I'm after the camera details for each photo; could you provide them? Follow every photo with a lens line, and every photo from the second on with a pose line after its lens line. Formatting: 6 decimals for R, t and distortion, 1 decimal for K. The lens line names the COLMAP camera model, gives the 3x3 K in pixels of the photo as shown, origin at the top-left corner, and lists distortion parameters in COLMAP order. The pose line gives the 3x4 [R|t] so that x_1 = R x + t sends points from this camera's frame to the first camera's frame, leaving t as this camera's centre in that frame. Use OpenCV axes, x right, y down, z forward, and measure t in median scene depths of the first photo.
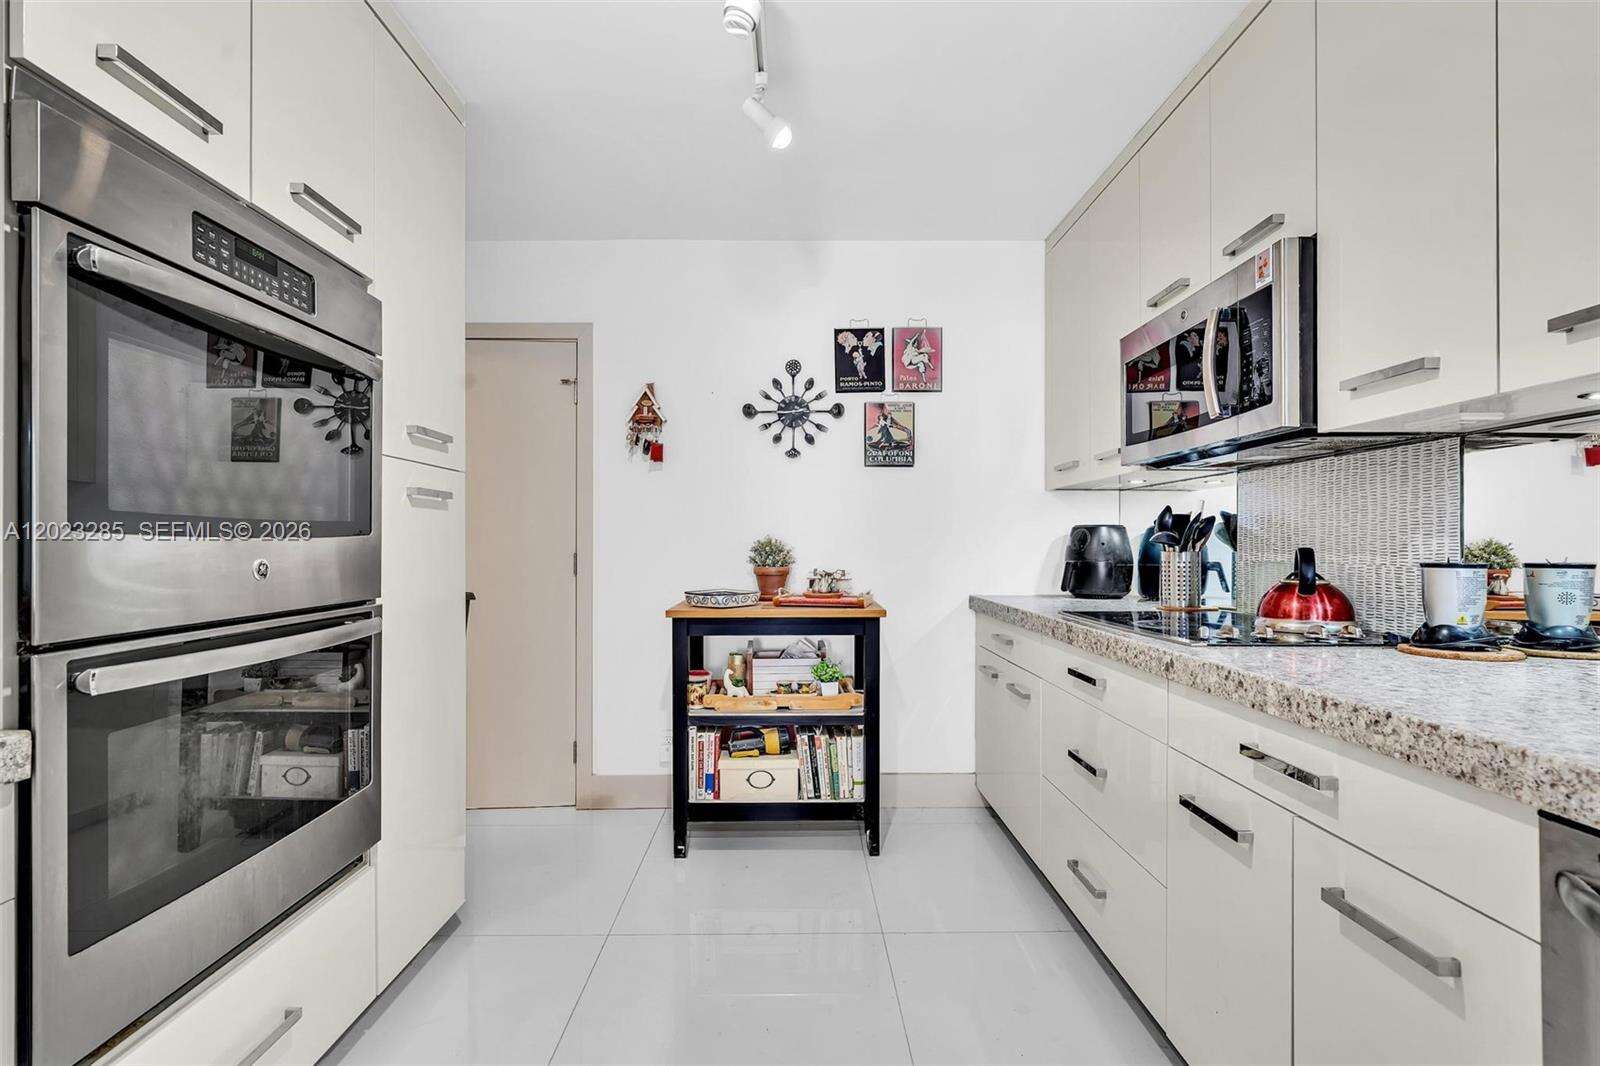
lens RADIAL K [[715.9, 0, 792.7], [0, 715.9, 547.4], [0, 0, 1]] dist [-0.004670, 0.001367]
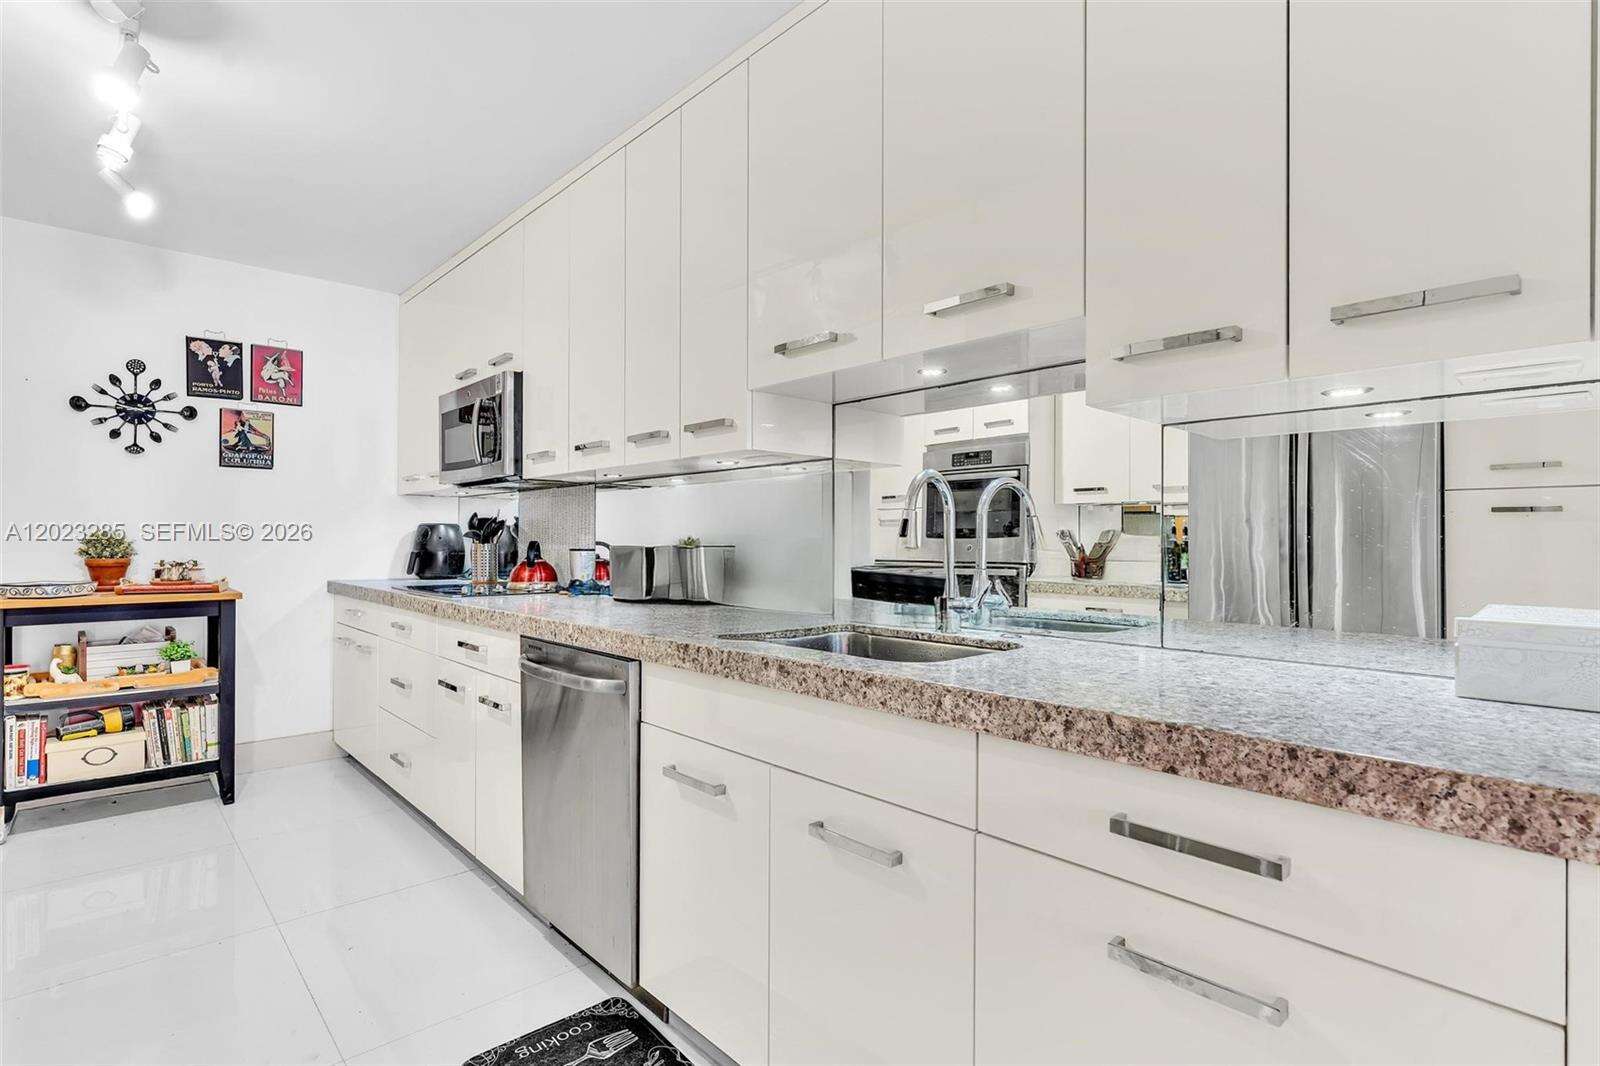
lens RADIAL K [[778.4, 0, 800.7], [0, 778.4, 538.0], [0, 0, 1]] dist [-0.009446, 0.000191]
pose [[0.733348, 0.004633, 0.679838, -0.061295], [-0.002051, 0.999987, -0.004602, 0.000601], [-0.679851, 0.001981, 0.733348, -0.553846]]
